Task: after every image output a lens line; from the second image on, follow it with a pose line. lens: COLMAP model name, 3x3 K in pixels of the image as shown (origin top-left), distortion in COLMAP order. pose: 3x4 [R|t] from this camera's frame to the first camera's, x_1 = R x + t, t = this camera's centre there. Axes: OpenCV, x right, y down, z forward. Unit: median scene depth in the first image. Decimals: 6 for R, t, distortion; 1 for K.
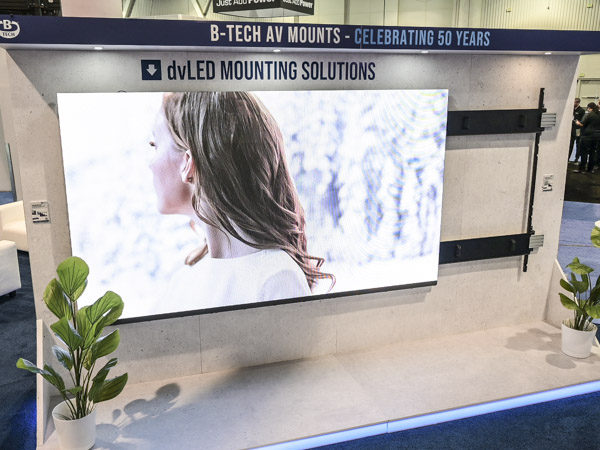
lens RADIAL K [[612.8, 0, 306.5], [0, 612.8, 229.6], [0, 0, 1]] dist [0.015153, 0.000000]
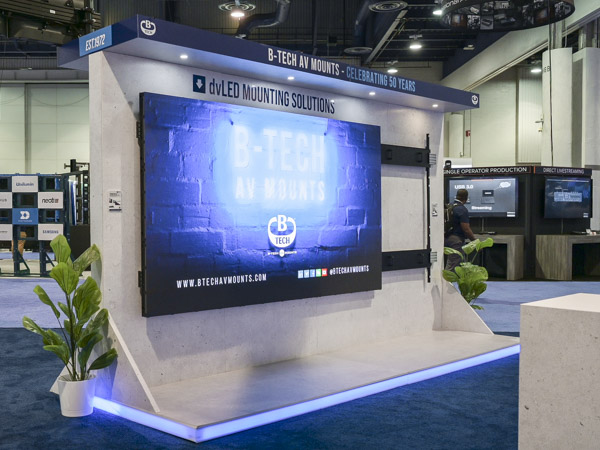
lens RADIAL K [[826.0, 0, 296.5], [0, 826.0, 224.9], [0, 0, 1]] dist [0.083962, 0.000000]
pose [[0.862036, -0.001064, 0.506846, -0.823144], [0.132874, 0.965497, -0.223962, 0.344201], [-0.489121, 0.260410, 0.832435, -0.298128]]
